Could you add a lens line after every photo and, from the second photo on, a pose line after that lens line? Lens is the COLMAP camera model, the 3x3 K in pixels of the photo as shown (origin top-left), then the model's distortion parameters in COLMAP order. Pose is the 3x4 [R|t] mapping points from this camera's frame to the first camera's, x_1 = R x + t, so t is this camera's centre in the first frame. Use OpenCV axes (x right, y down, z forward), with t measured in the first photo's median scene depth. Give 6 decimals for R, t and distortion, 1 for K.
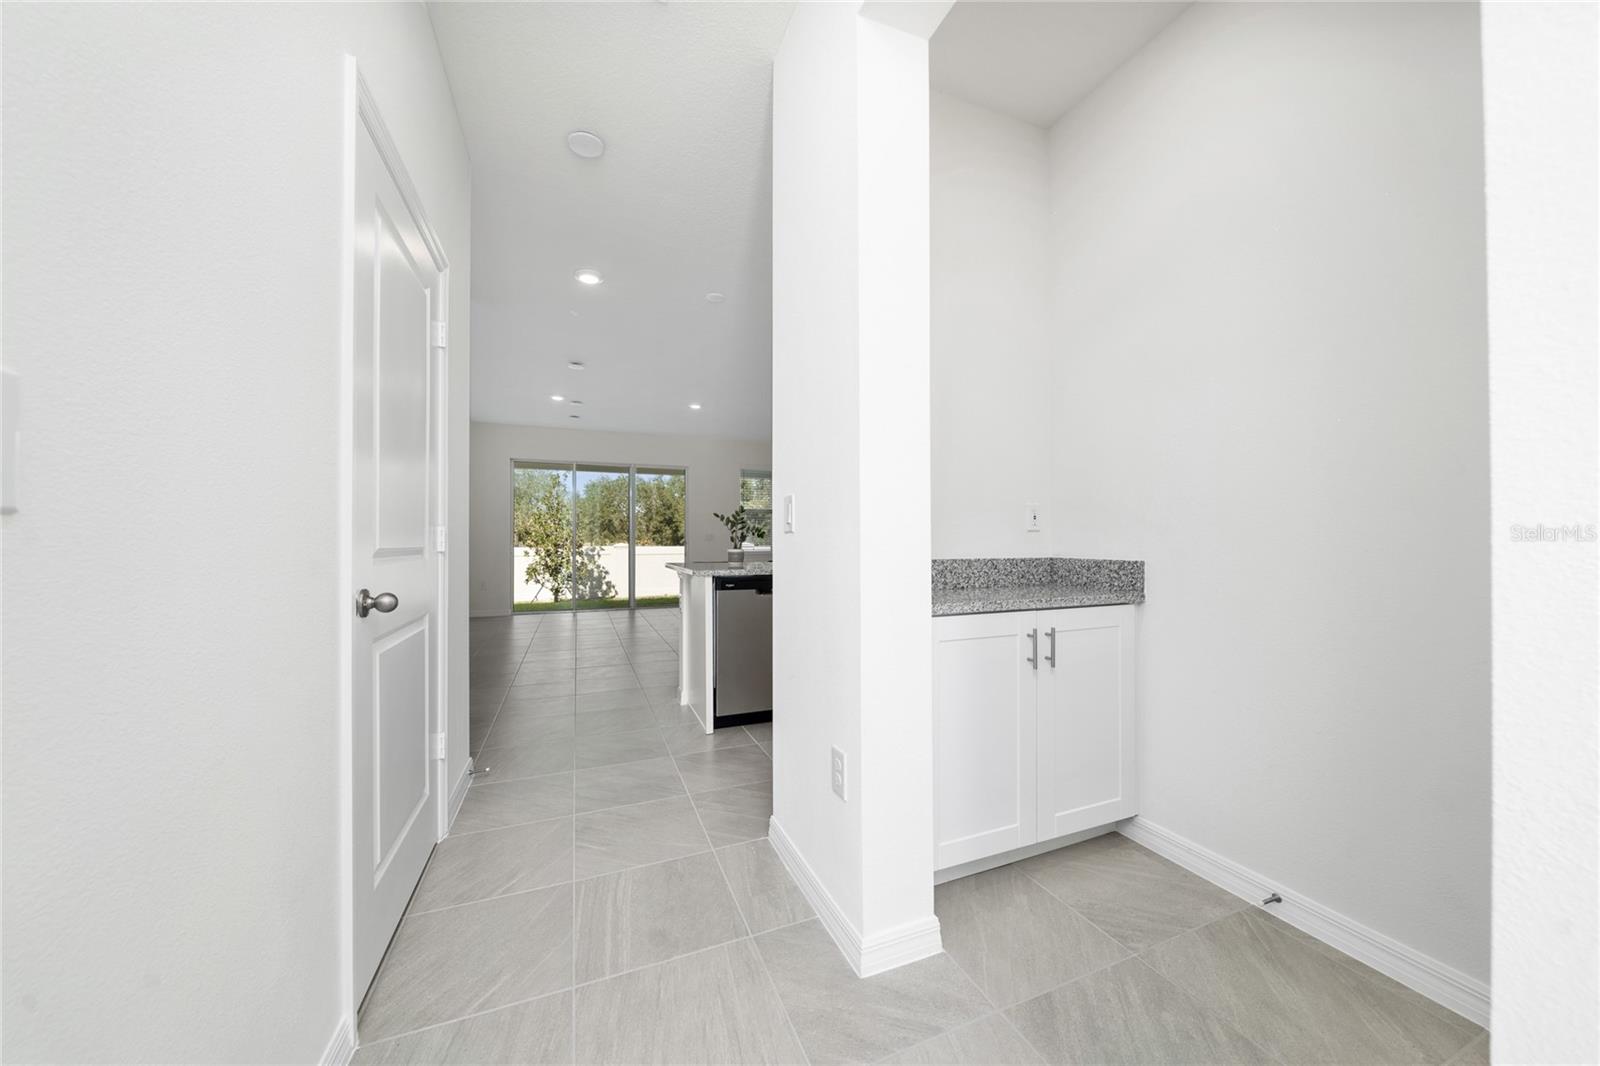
lens RADIAL K [[559.4, 0, 793.5], [0, 559.4, 540.8], [0, 0, 1]] dist [0.000413, 0.000031]
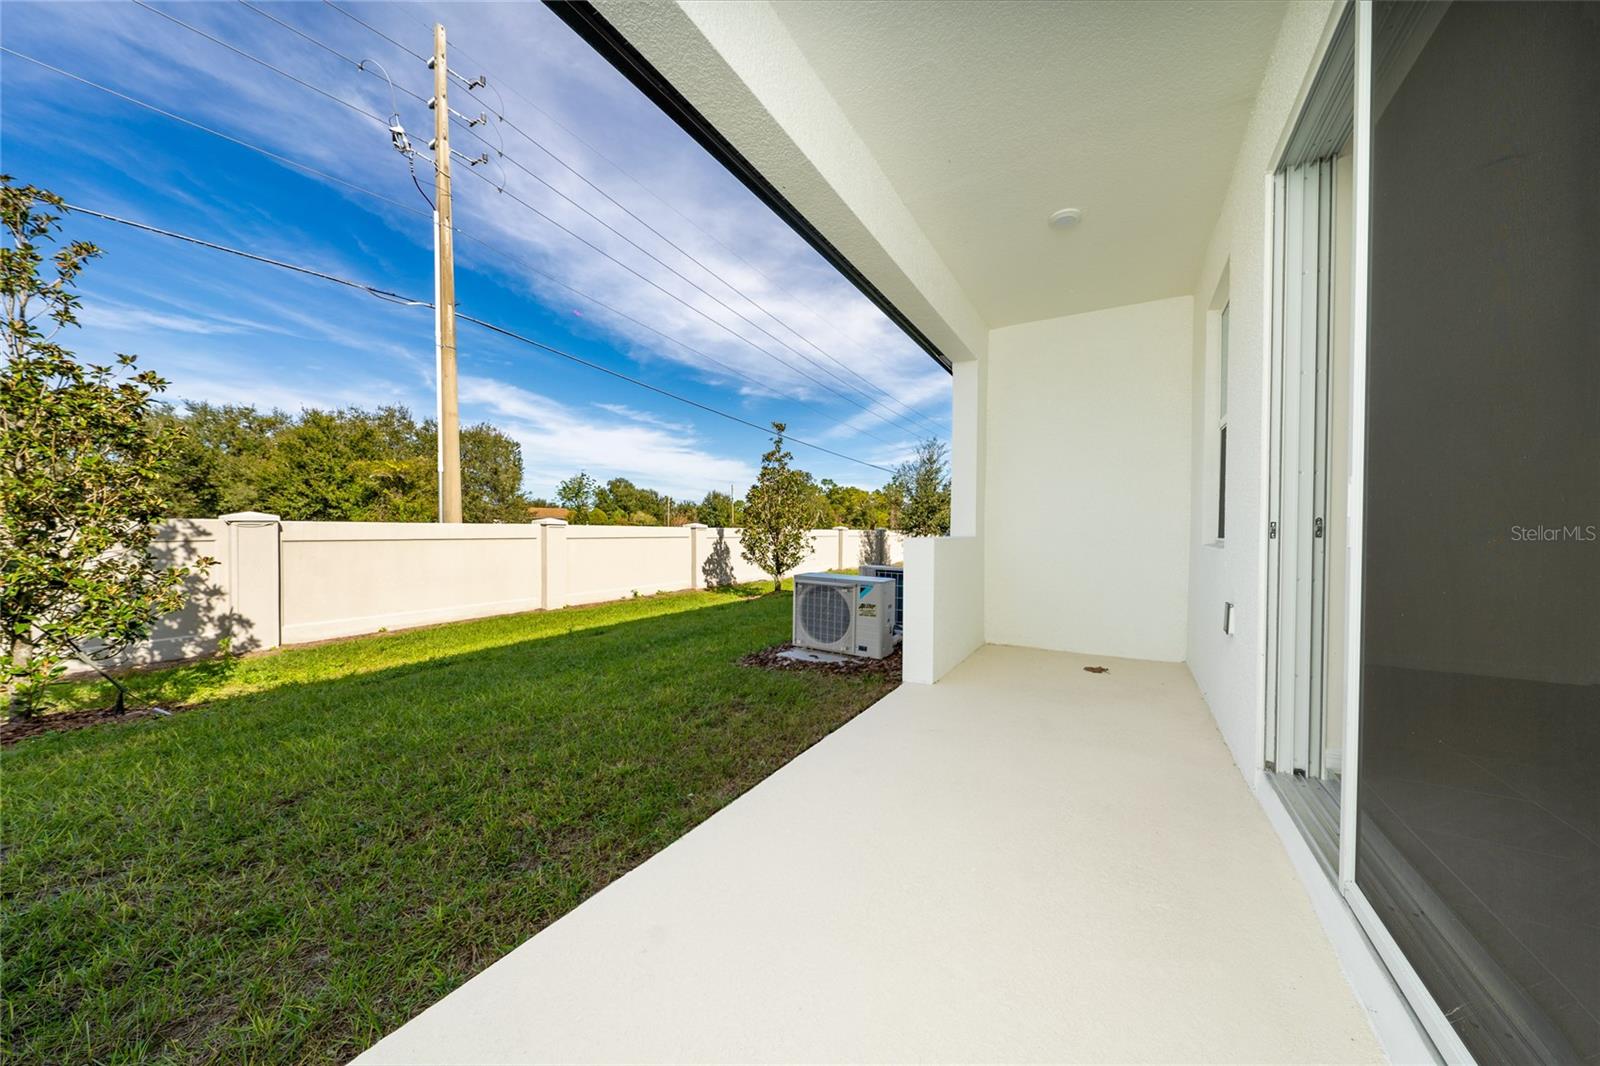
lens RADIAL K [[542.5, 0, 800.0], [0, 542.5, 533.0], [0, 0, 1]] dist [0.000325, -0.000017]
pose [[0.788542, -0.001905, 0.614978, -0.246601], [-0.010517, 0.999807, 0.016582, 0.005256], [-0.614891, -0.019544, 0.788370, 0.458612]]
